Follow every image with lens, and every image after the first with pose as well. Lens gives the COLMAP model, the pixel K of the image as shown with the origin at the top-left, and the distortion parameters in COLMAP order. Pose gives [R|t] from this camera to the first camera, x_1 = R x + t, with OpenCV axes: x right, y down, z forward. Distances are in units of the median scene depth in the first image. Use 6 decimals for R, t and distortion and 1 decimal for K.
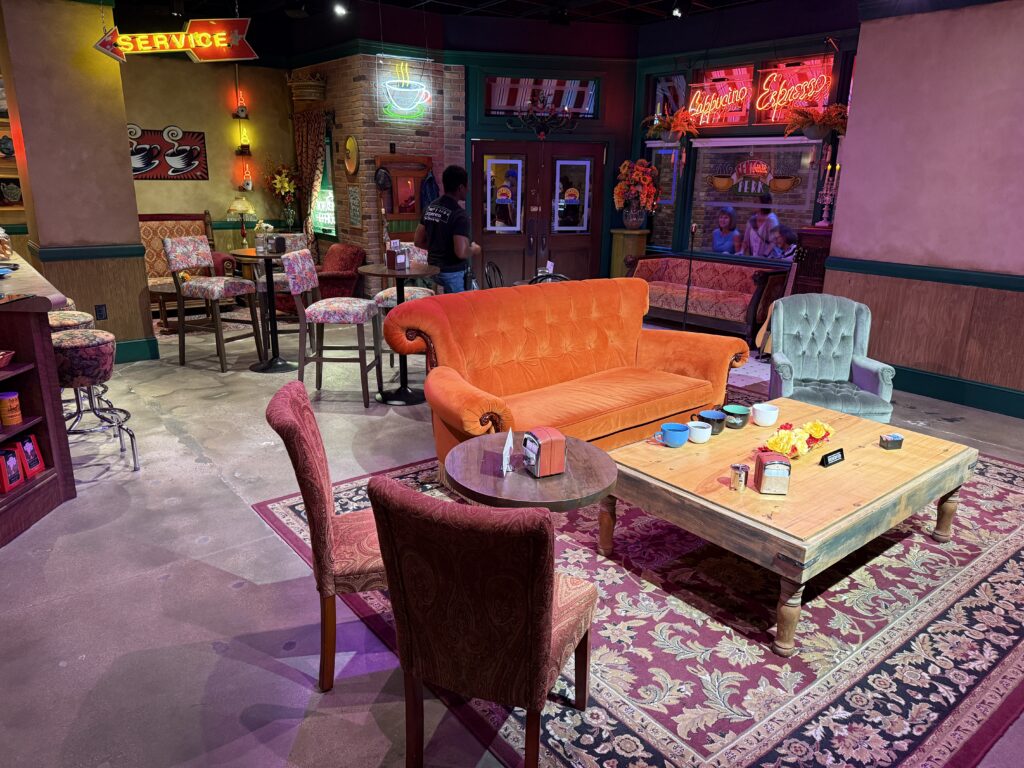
lens RADIAL K [[720.6, 0, 513.1], [0, 720.6, 384.1], [0, 0, 1]] dist [0.018462, -0.028064]
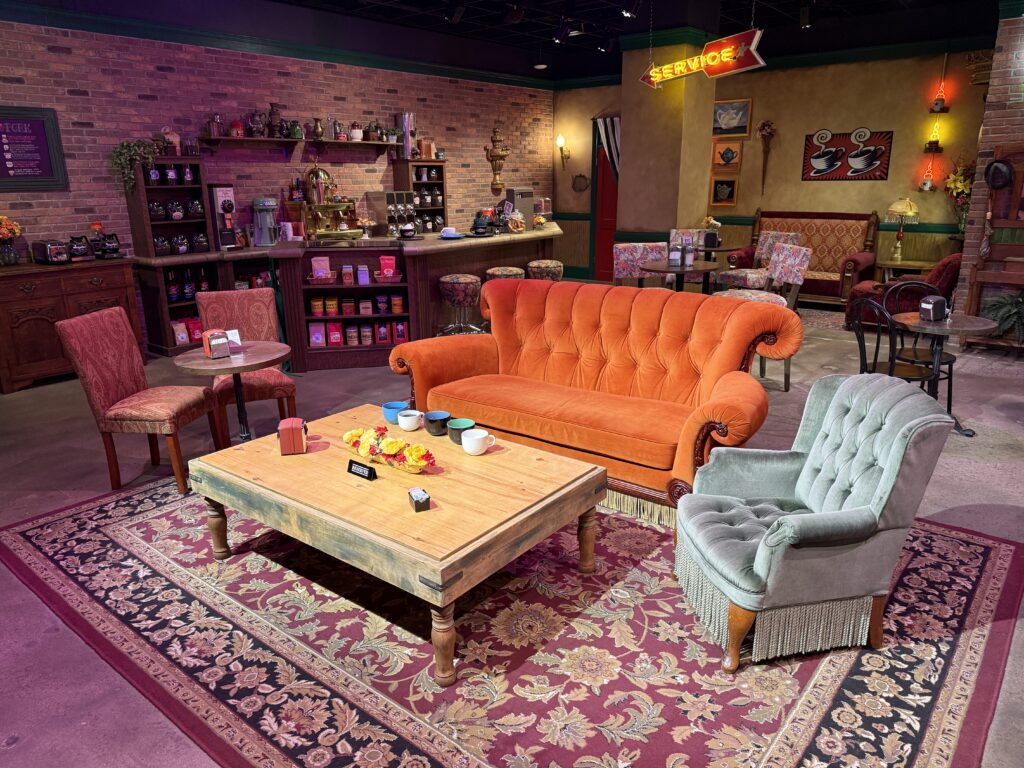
lens RADIAL K [[720.6, 0, 511.2], [0, 720.6, 386.0], [0, 0, 1]] dist [0.018462, -0.028064]
pose [[0.219434, 0.255518, -0.941573, 1.301745], [-0.256734, 0.946204, 0.196942, -0.230282], [0.941242, 0.198518, 0.273230, 0.882474]]
